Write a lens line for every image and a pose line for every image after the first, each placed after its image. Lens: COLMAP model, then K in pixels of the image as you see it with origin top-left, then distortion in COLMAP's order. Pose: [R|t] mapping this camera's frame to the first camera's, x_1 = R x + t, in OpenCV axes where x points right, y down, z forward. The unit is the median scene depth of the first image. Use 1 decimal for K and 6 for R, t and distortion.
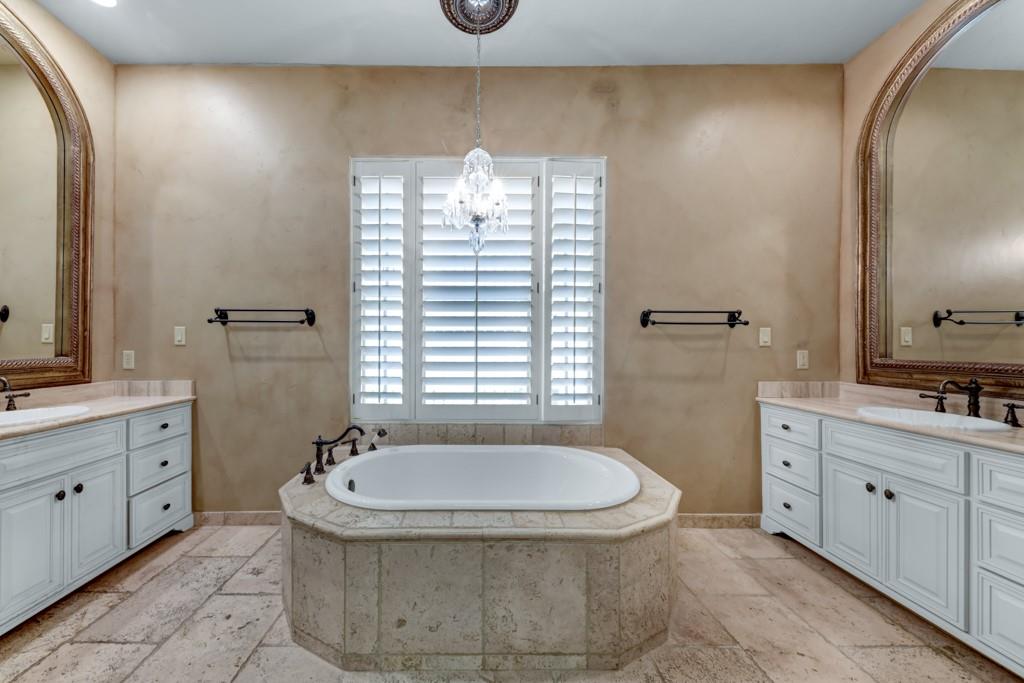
lens RADIAL K [[355.0, 0, 512.1], [0, 355.0, 344.3], [0, 0, 1]] dist [0.010358, -0.004937]
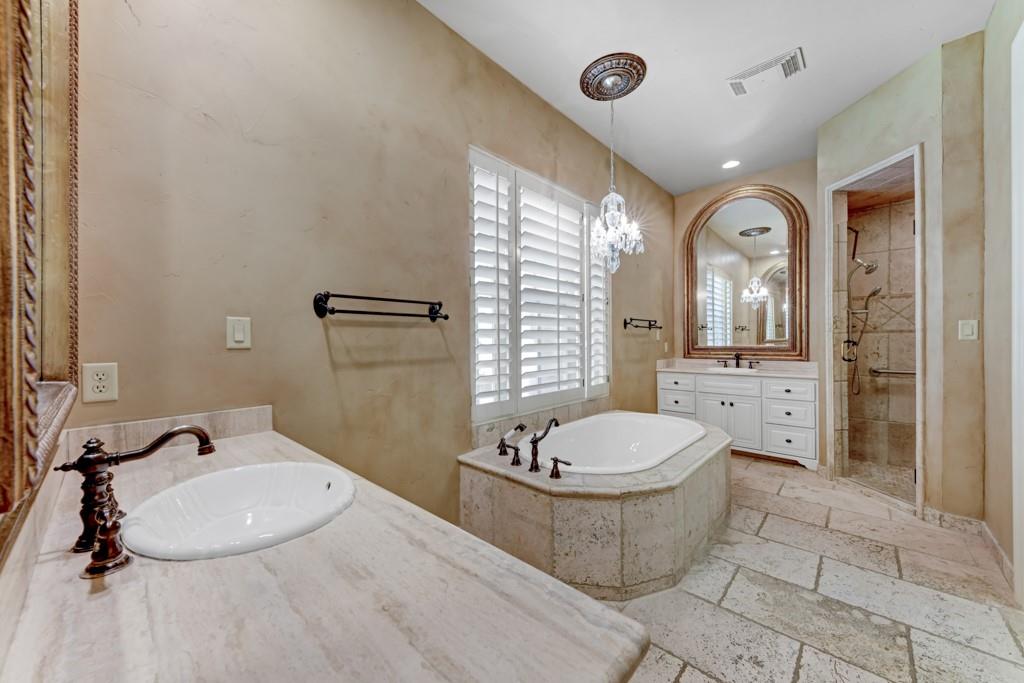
lens RADIAL K [[363.5, 0, 511.0], [0, 363.5, 334.6], [0, 0, 1]] dist [0.007242, 0.000027]
pose [[0.685360, -0.000211, 0.728204, -1.093772], [0.000169, 1.000000, 0.000131, -0.021662], [-0.728204, 0.000033, 0.685360, 0.274096]]
